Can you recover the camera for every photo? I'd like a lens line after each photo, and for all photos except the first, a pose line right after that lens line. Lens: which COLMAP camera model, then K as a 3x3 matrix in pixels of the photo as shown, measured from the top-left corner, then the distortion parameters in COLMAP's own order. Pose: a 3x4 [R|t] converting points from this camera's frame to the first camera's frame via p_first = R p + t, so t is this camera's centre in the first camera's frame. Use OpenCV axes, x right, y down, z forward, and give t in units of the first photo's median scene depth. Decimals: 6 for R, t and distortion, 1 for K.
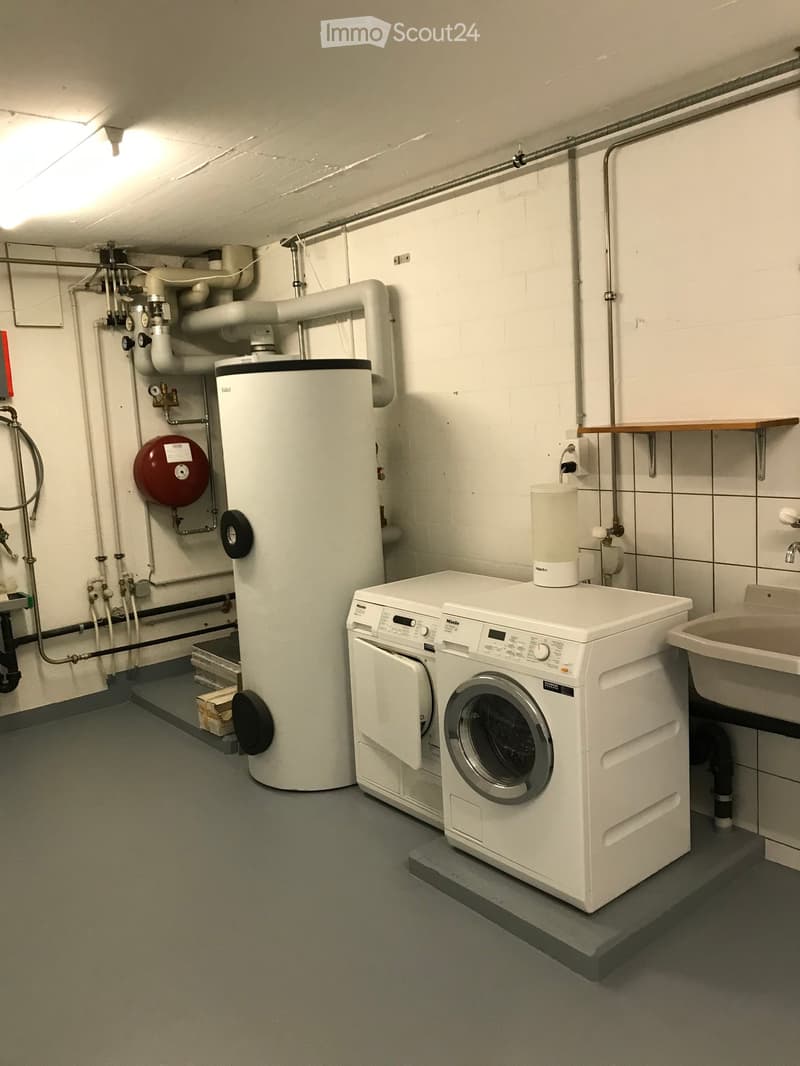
lens RADIAL K [[879.6, 0, 398.5], [0, 879.6, 533.7], [0, 0, 1]] dist [0.052285, -0.058512]
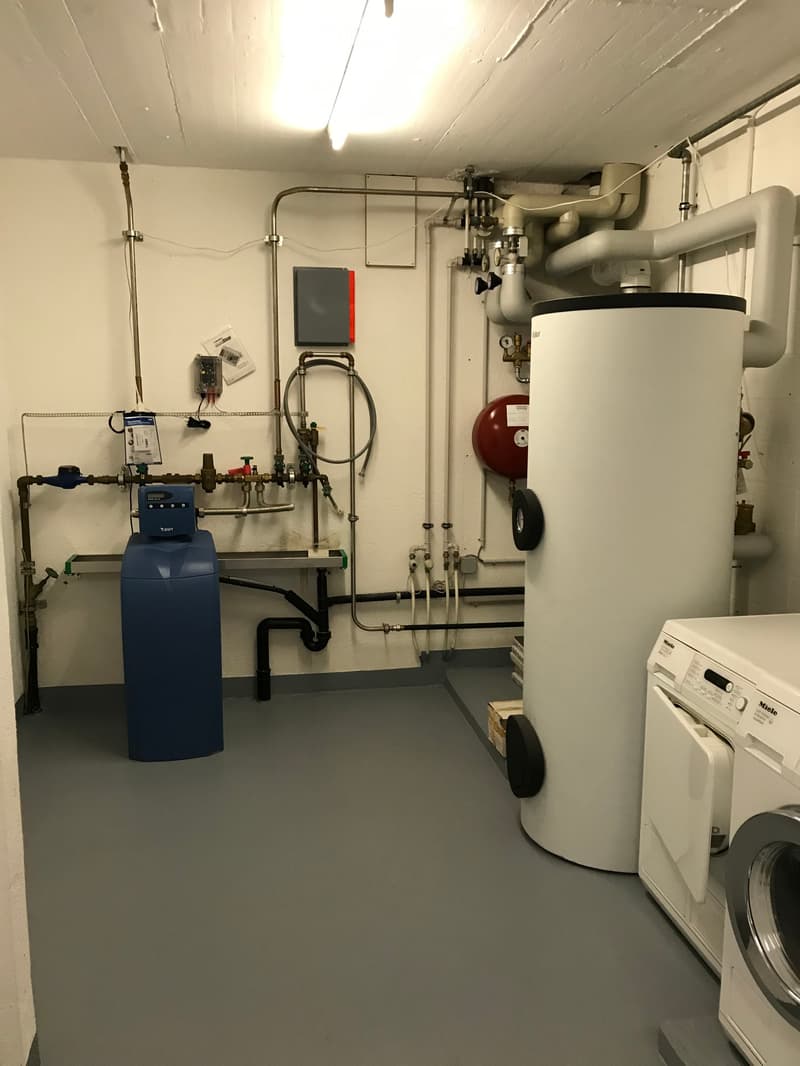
lens RADIAL K [[879.6, 0, 397.3], [0, 879.6, 533.7], [0, 0, 1]] dist [0.052285, -0.058512]
pose [[0.872769, 0.135939, -0.468823, 0.066824], [-0.120219, 0.990717, 0.063465, -0.018431], [0.473098, 0.000972, 0.881009, 0.197077]]
